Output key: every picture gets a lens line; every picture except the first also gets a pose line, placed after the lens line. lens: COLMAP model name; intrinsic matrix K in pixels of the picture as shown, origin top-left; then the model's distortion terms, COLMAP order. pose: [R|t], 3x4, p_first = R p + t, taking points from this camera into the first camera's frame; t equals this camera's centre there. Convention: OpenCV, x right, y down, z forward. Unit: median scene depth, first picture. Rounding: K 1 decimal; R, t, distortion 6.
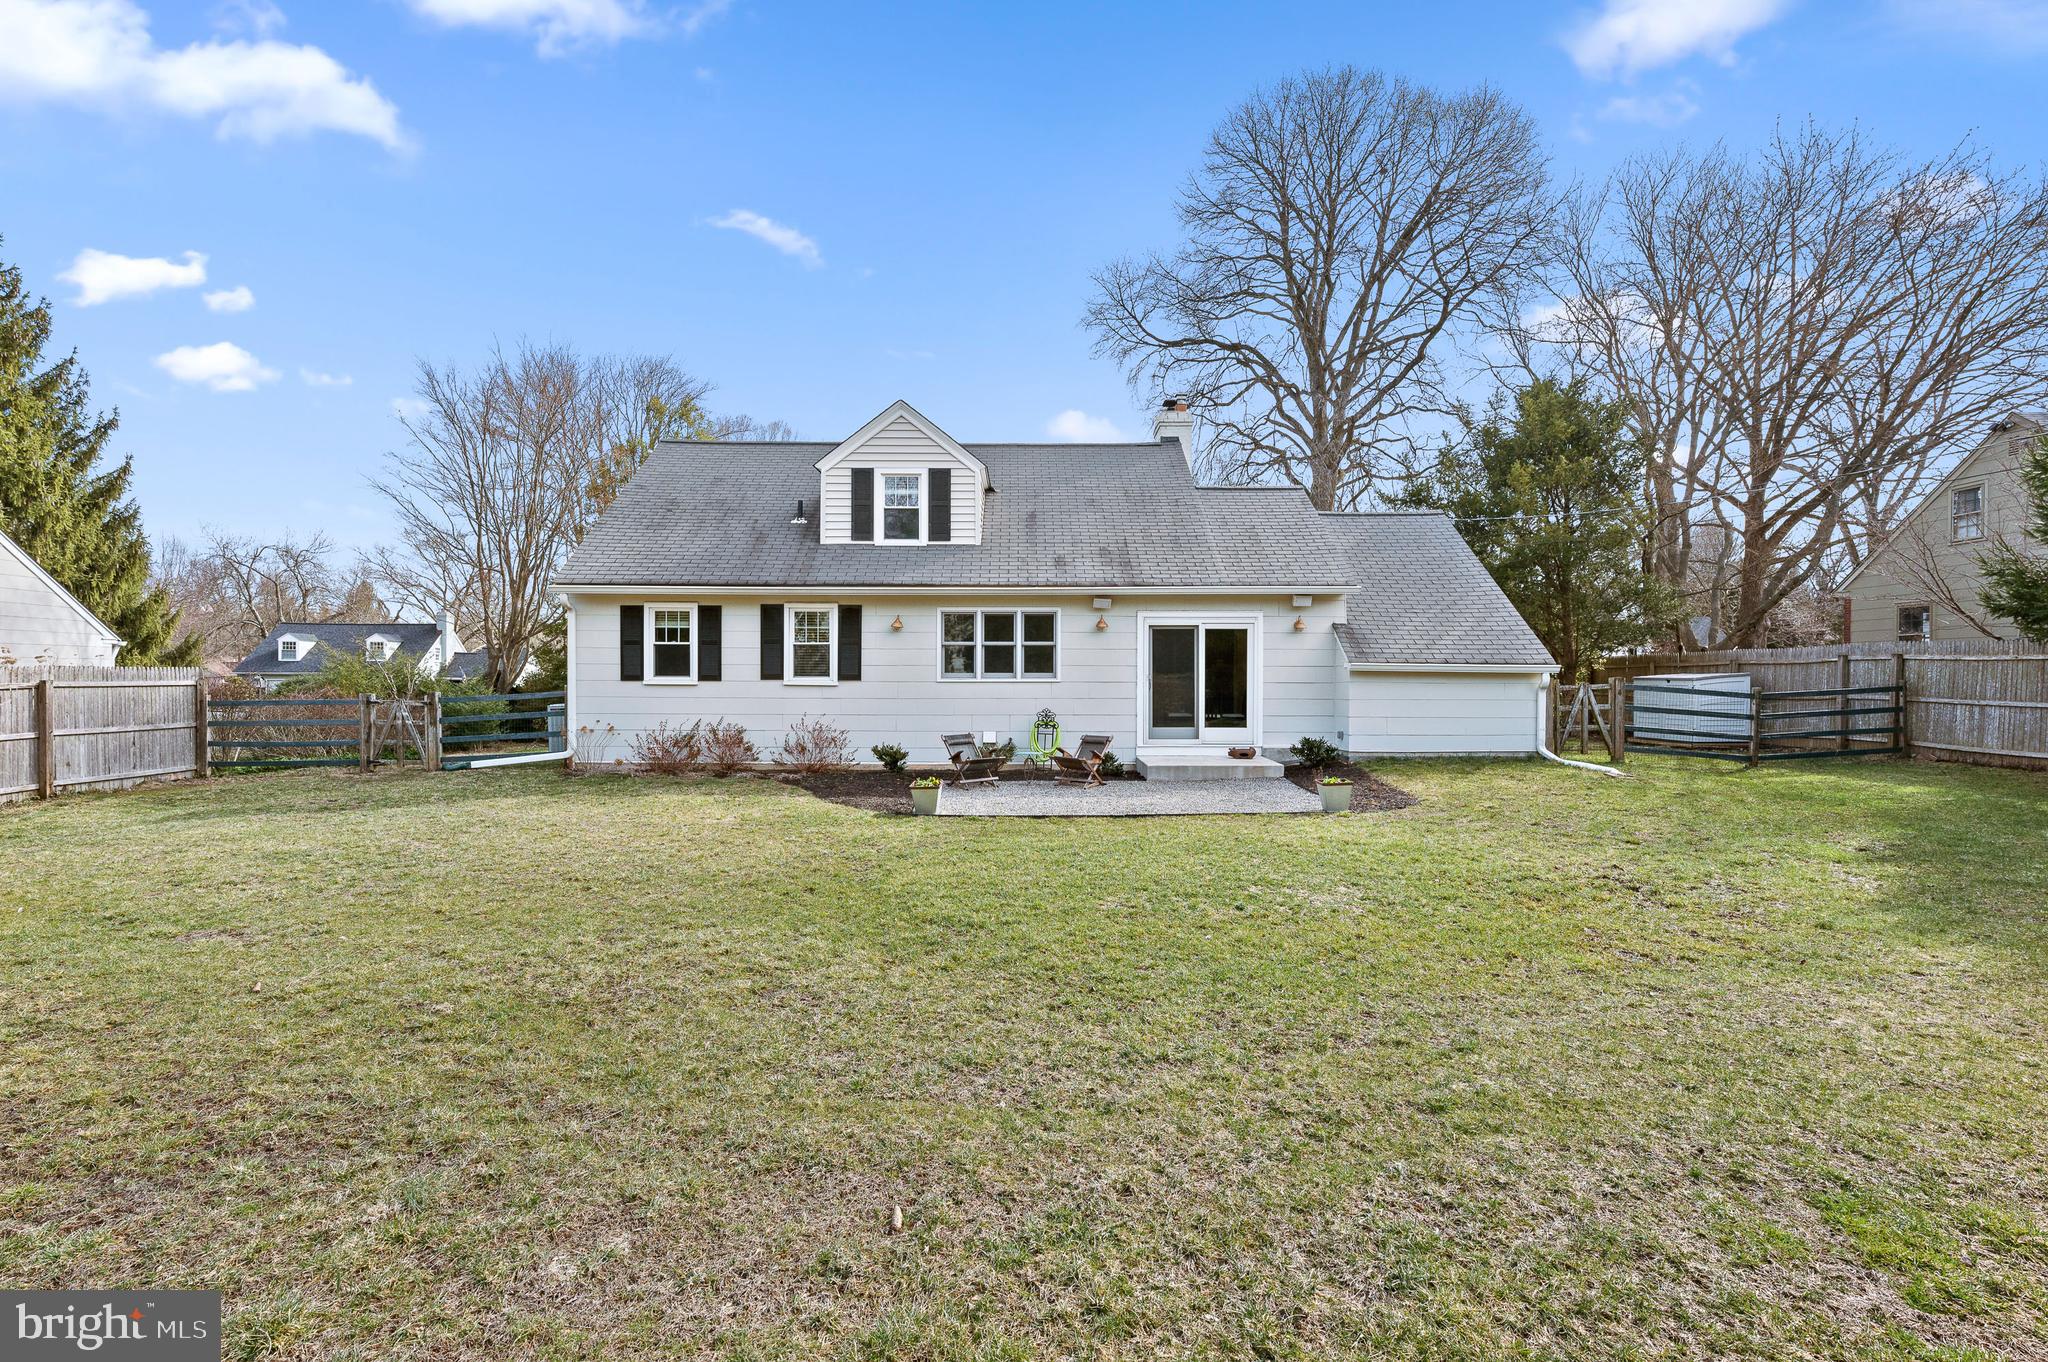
lens RADIAL K [[918.1, 0, 1029.4], [0, 918.1, 672.3], [0, 0, 1]] dist [-0.001679, -0.000202]
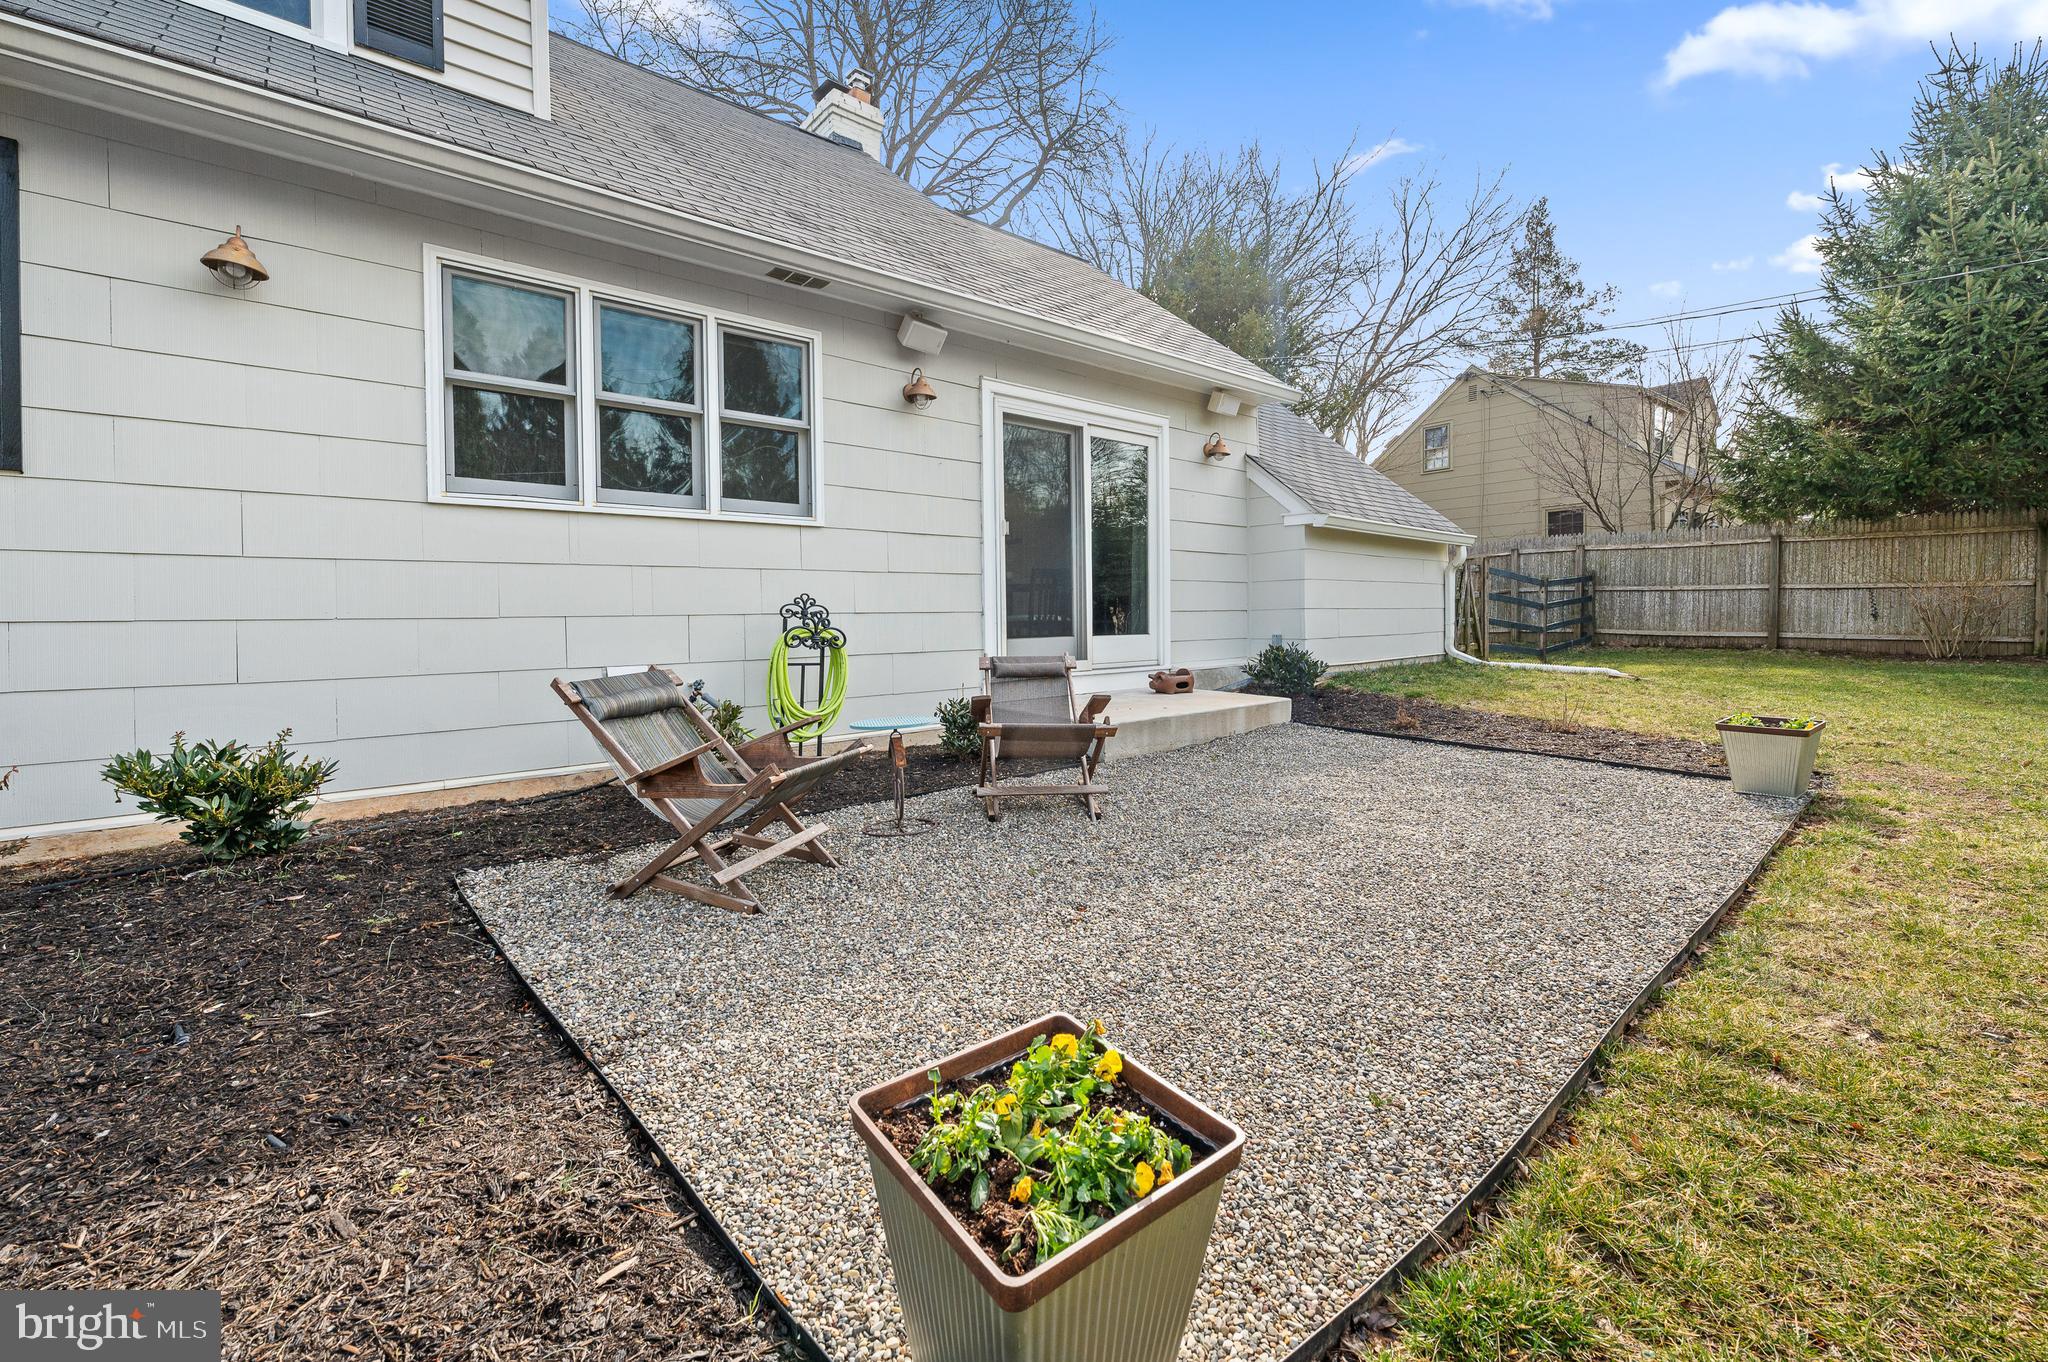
lens RADIAL K [[826.6, 0, 1023.1], [0, 826.6, 631.7], [0, 0, 1]] dist [-0.006497, 0.000353]
pose [[0.771835, -0.024701, 0.635342, -0.121416], [0.015208, 0.999676, 0.020391, 0.048080], [-0.635641, -0.006076, 0.771961, 0.682793]]
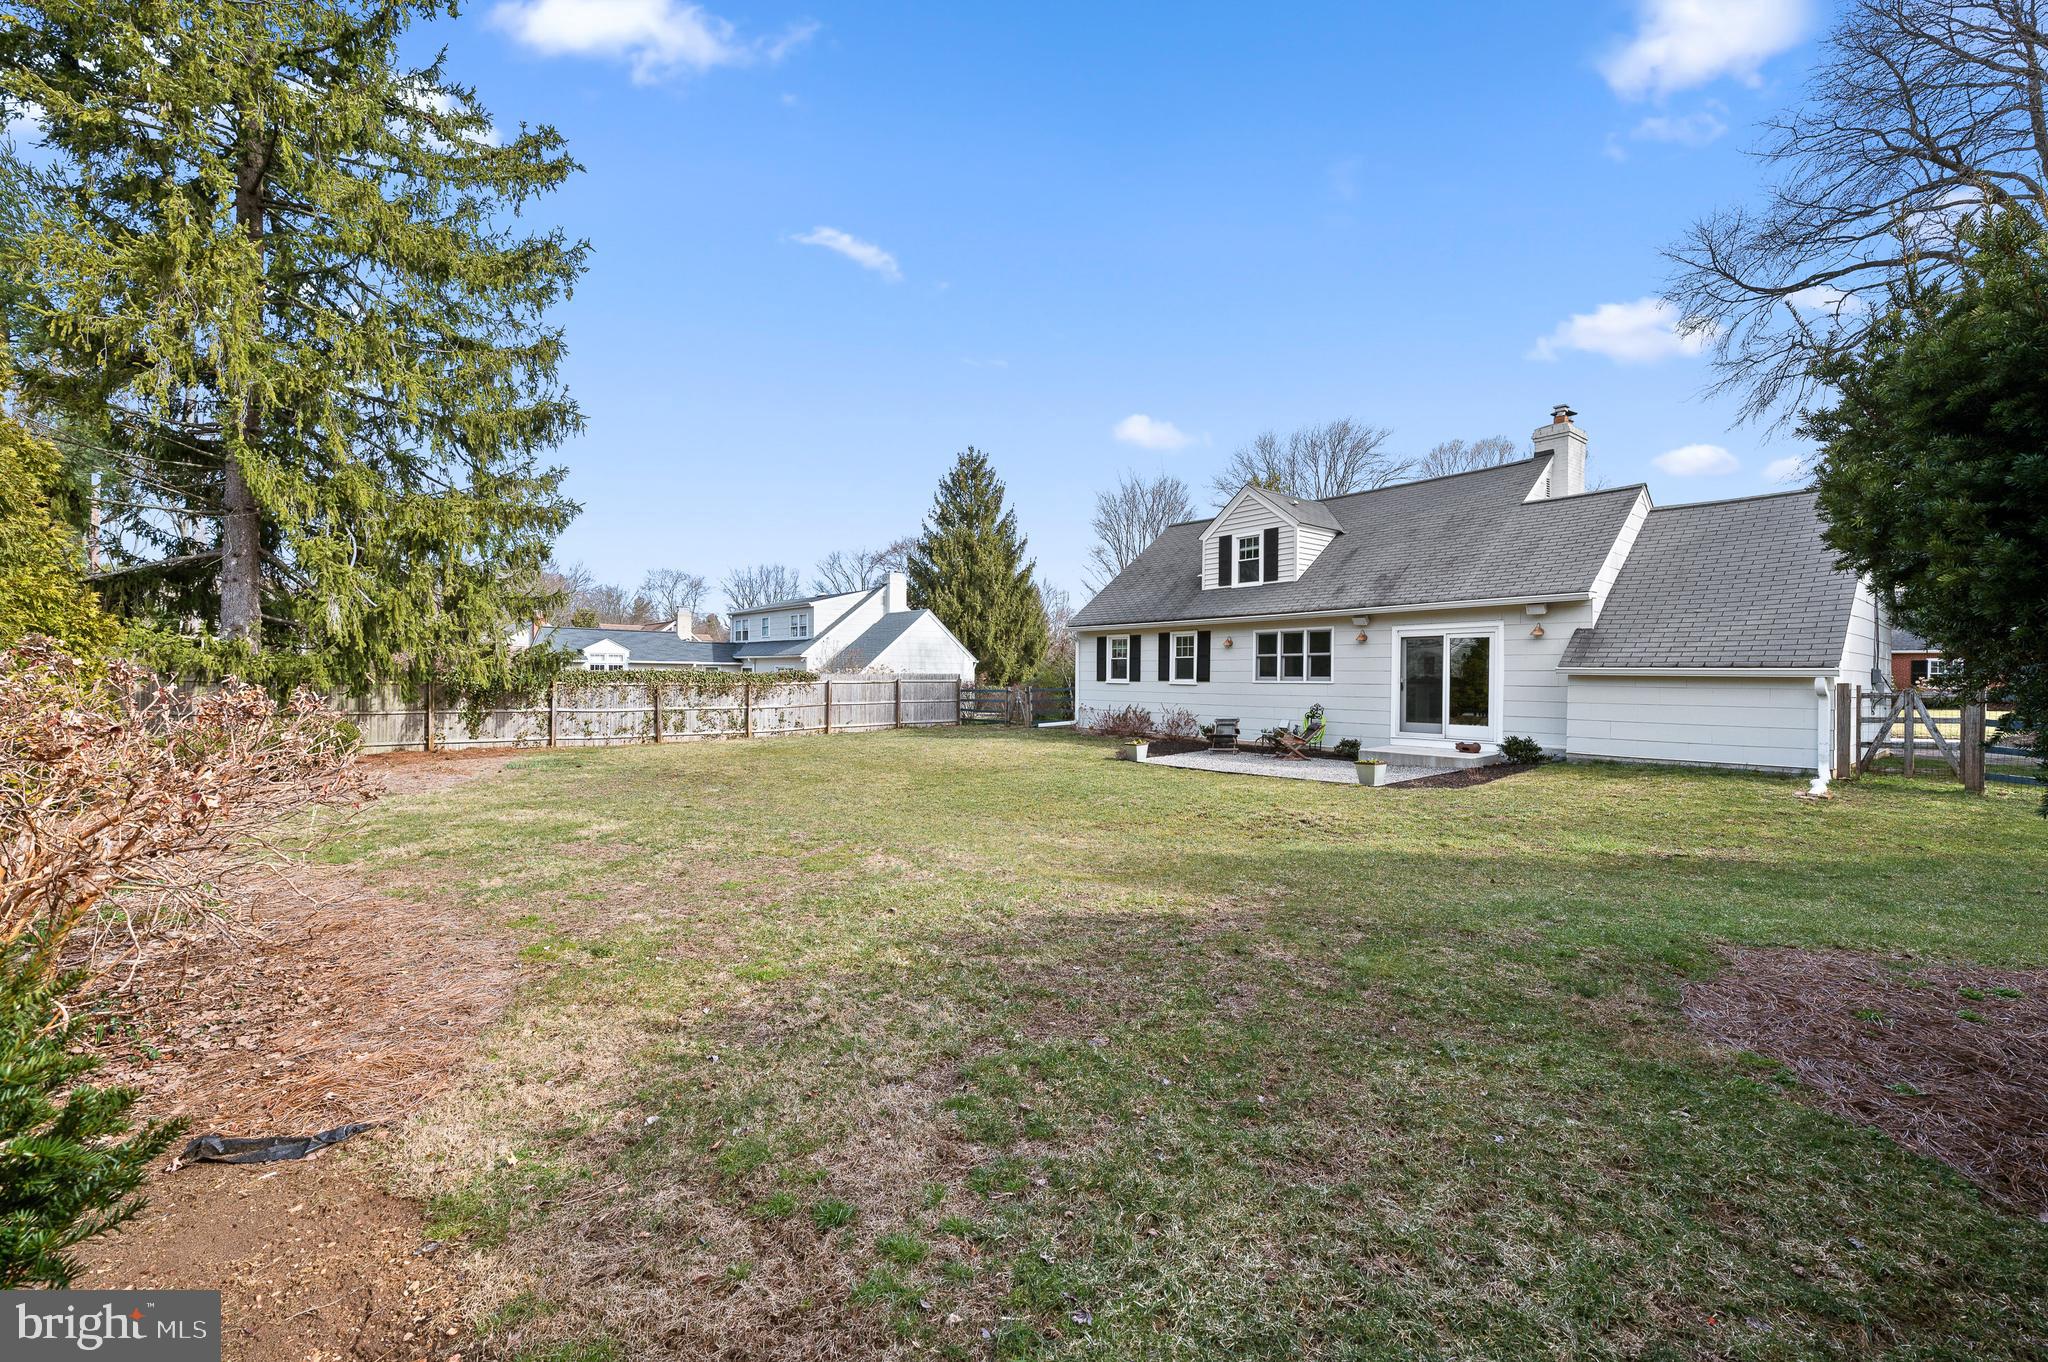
lens RADIAL K [[826.6, 0, 1020.2], [0, 826.6, 680.3], [0, 0, 1]] dist [-0.006497, 0.000353]
pose [[0.607917, 0.004823, -0.793986, 0.691144], [-0.000224, 0.999983, 0.005903, -0.001064], [0.794001, -0.003411, 0.607907, -0.059272]]
